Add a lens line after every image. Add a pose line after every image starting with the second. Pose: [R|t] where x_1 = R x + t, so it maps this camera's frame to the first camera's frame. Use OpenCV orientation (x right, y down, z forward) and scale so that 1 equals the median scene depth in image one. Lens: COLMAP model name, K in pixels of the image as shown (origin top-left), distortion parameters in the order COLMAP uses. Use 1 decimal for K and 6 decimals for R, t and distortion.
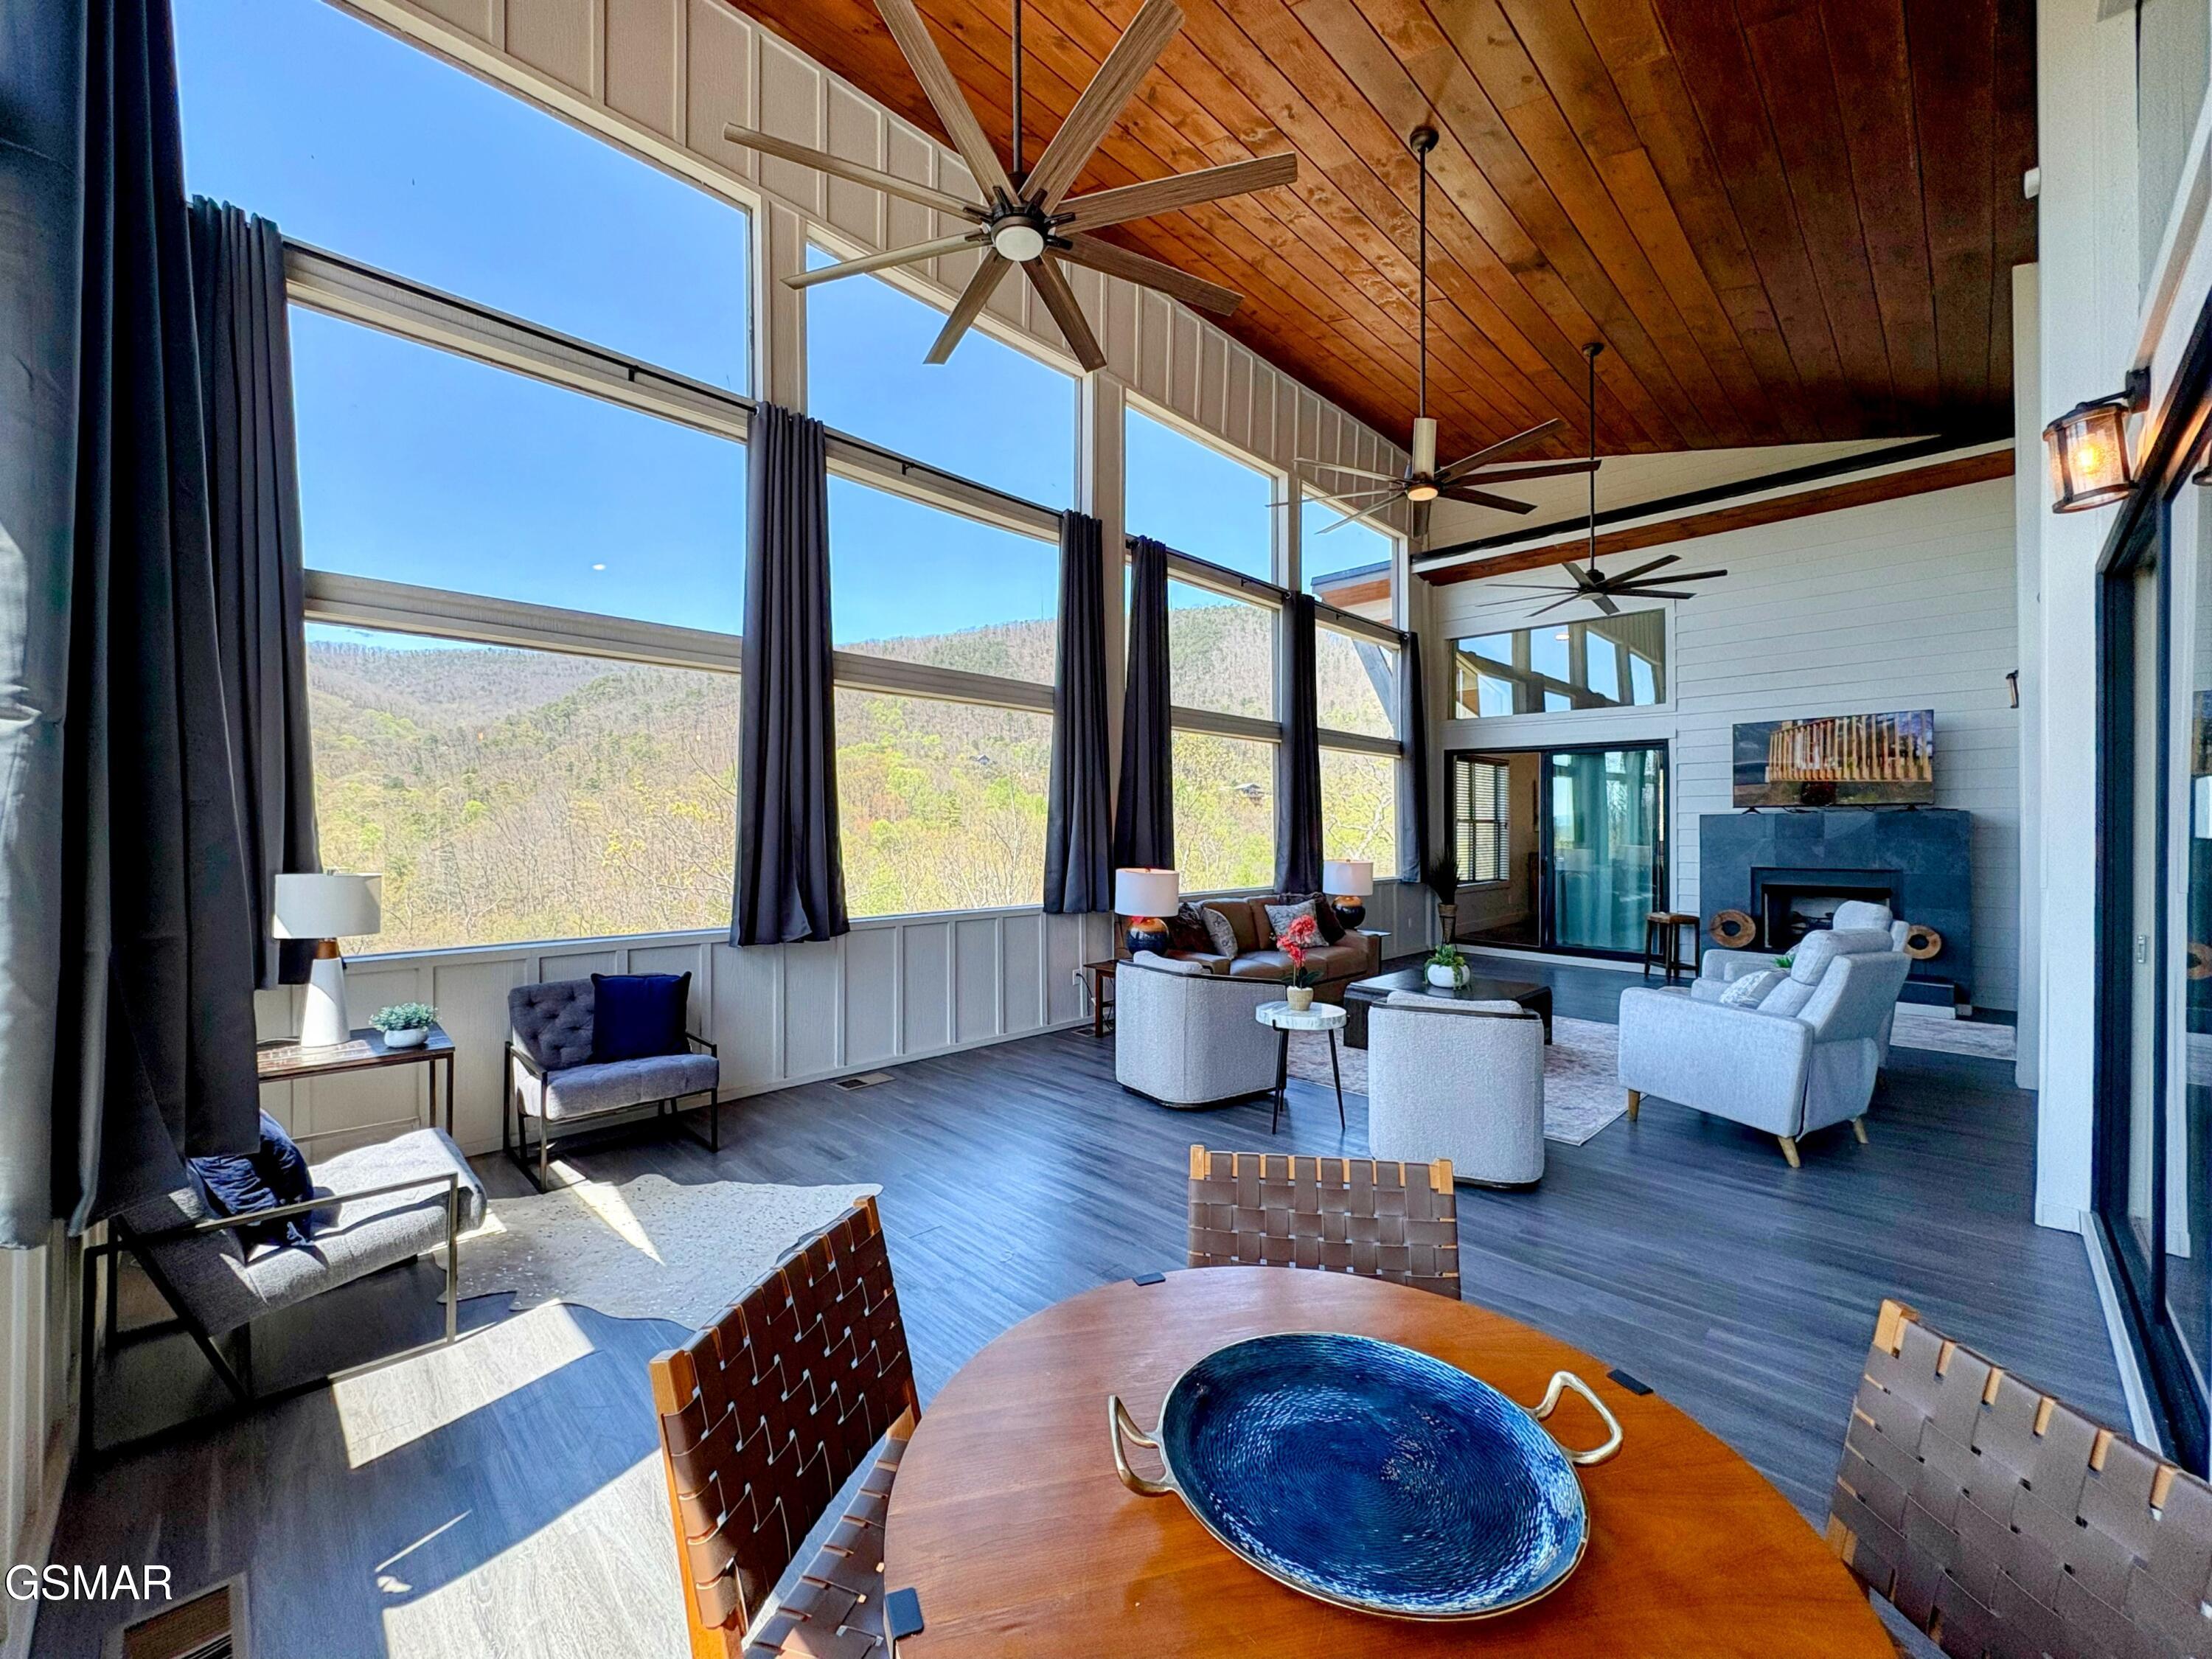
lens RADIAL K [[882.4, 0, 1103.9], [0, 882.4, 831.4], [0, 0, 1]] dist [-0.000029, 0.000292]
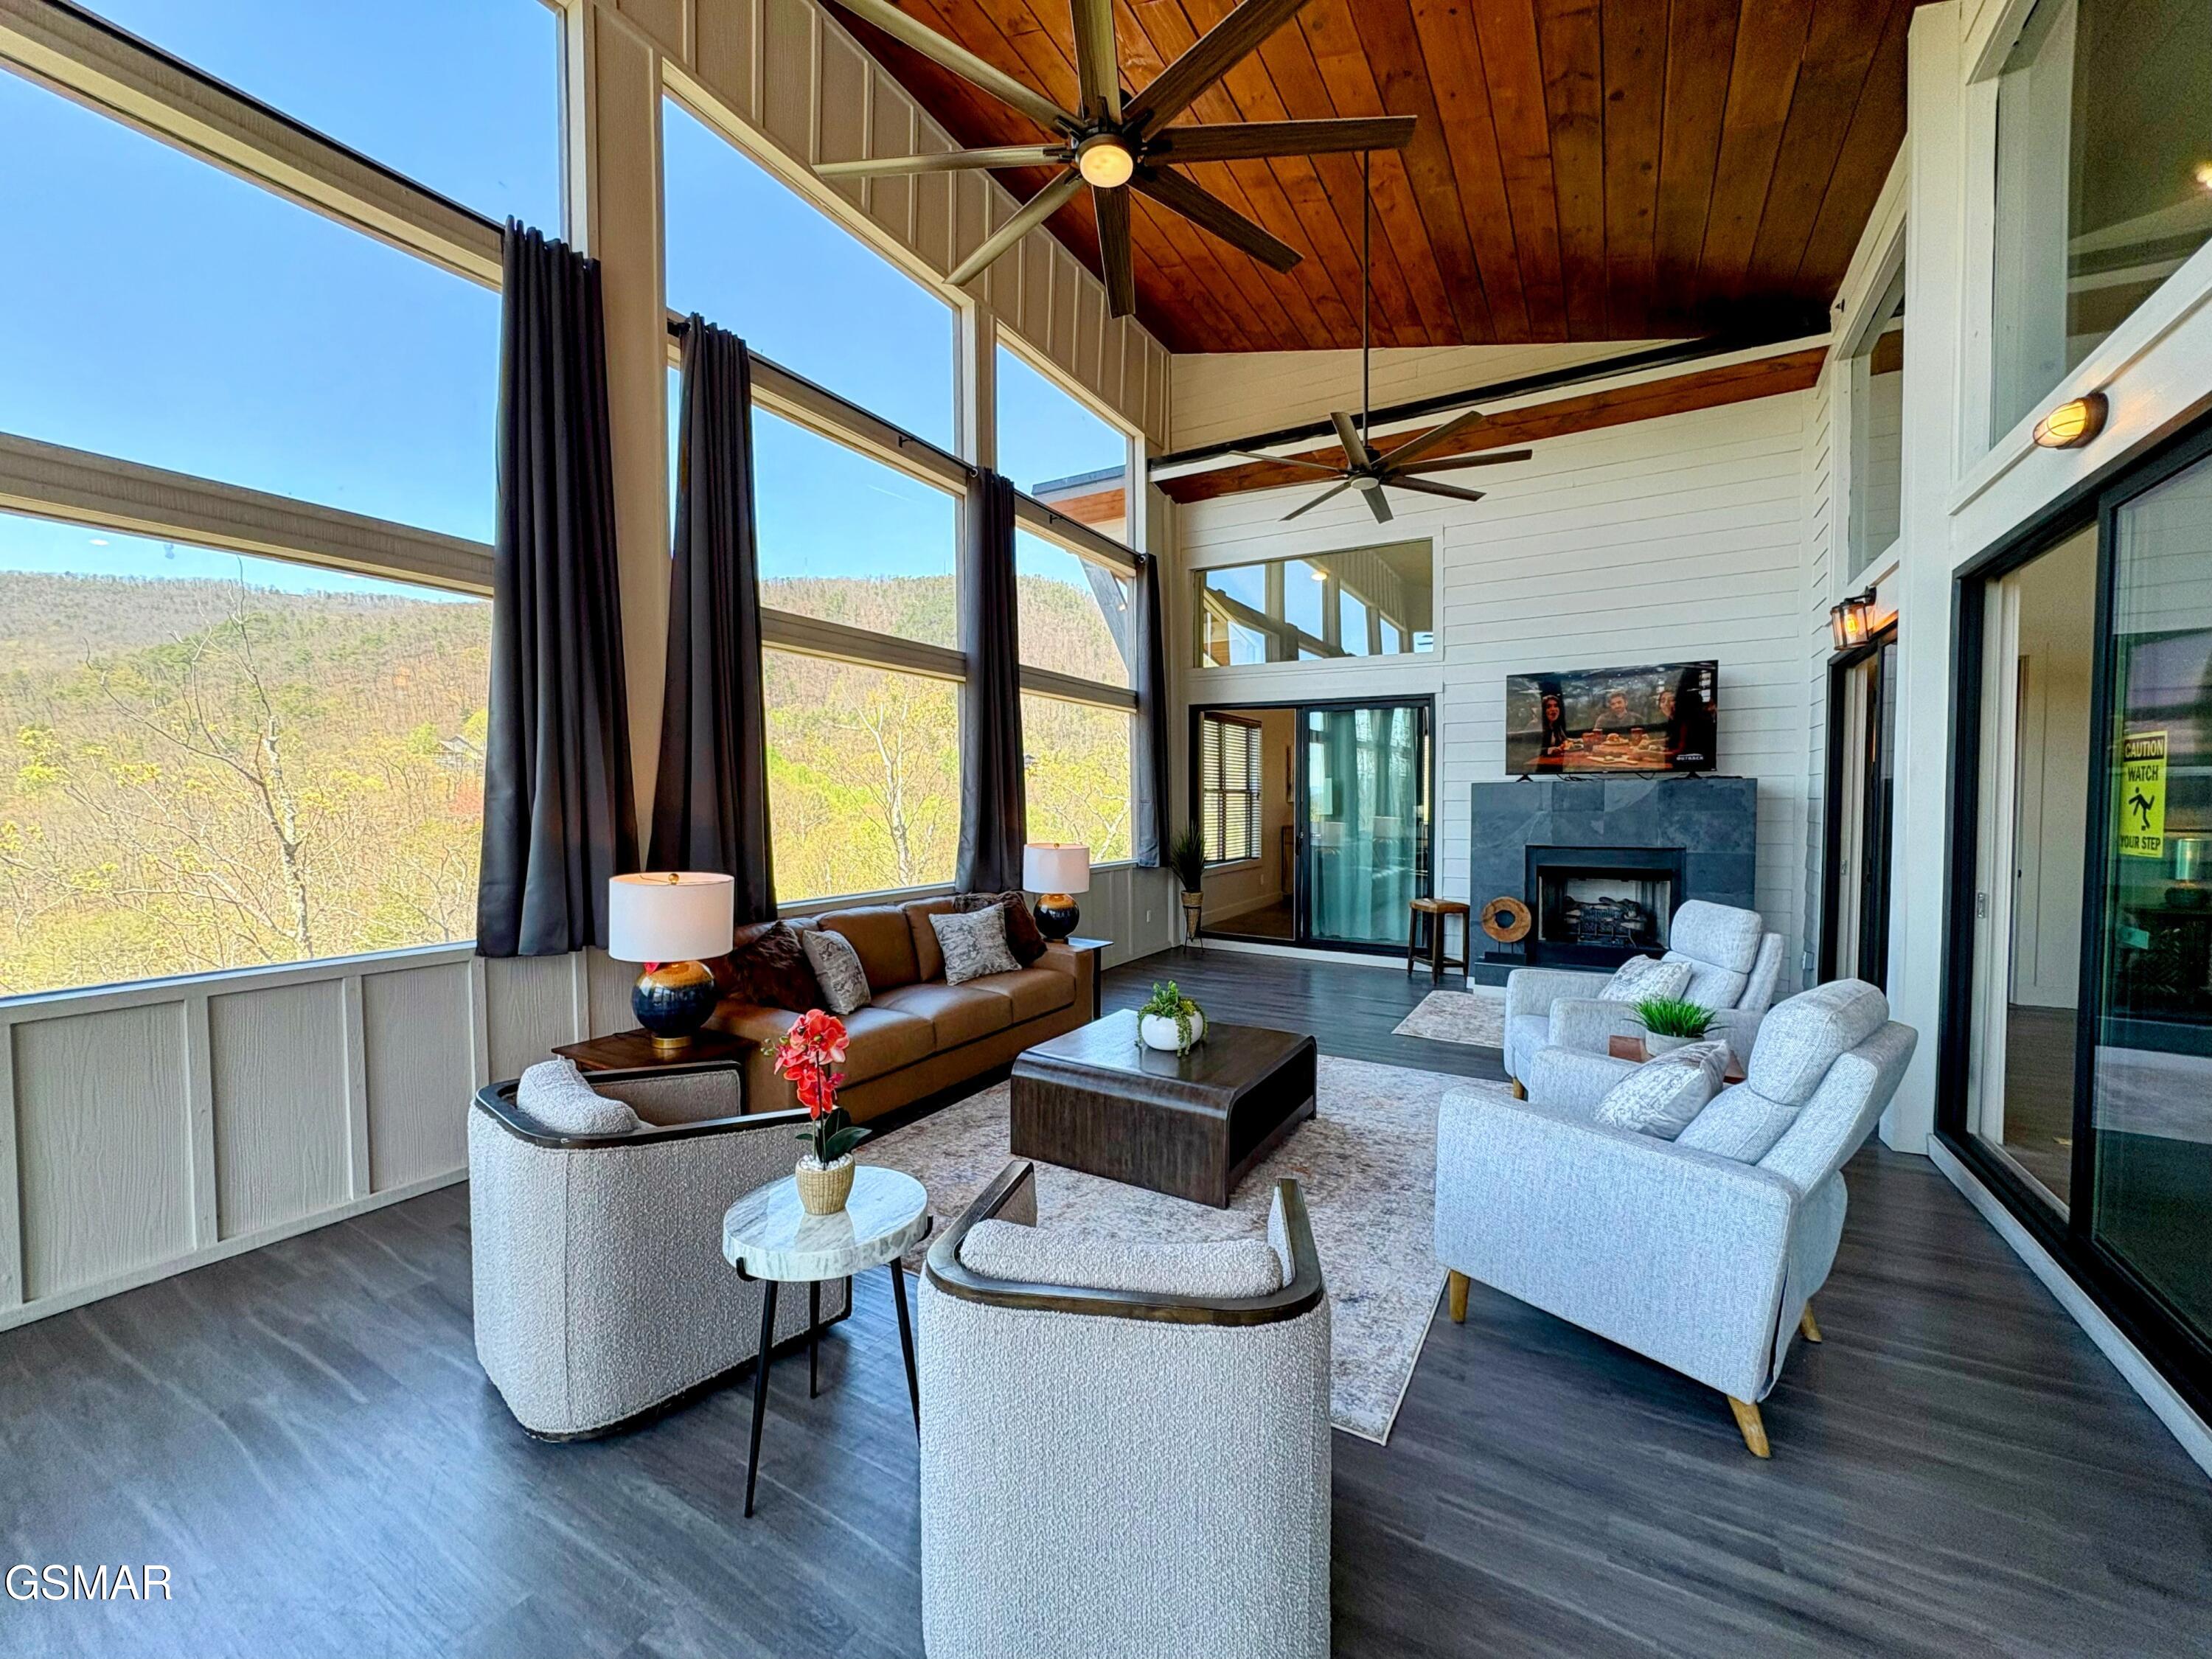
lens RADIAL K [[882.4, 0, 1103.9], [0, 882.4, 831.4], [0, 0, 1]] dist [-0.000029, 0.000292]
pose [[0.968400, -0.012192, 0.249103, 0.131356], [0.003771, 0.999406, 0.034254, -0.003080], [-0.249373, -0.032232, 0.967871, 0.280274]]
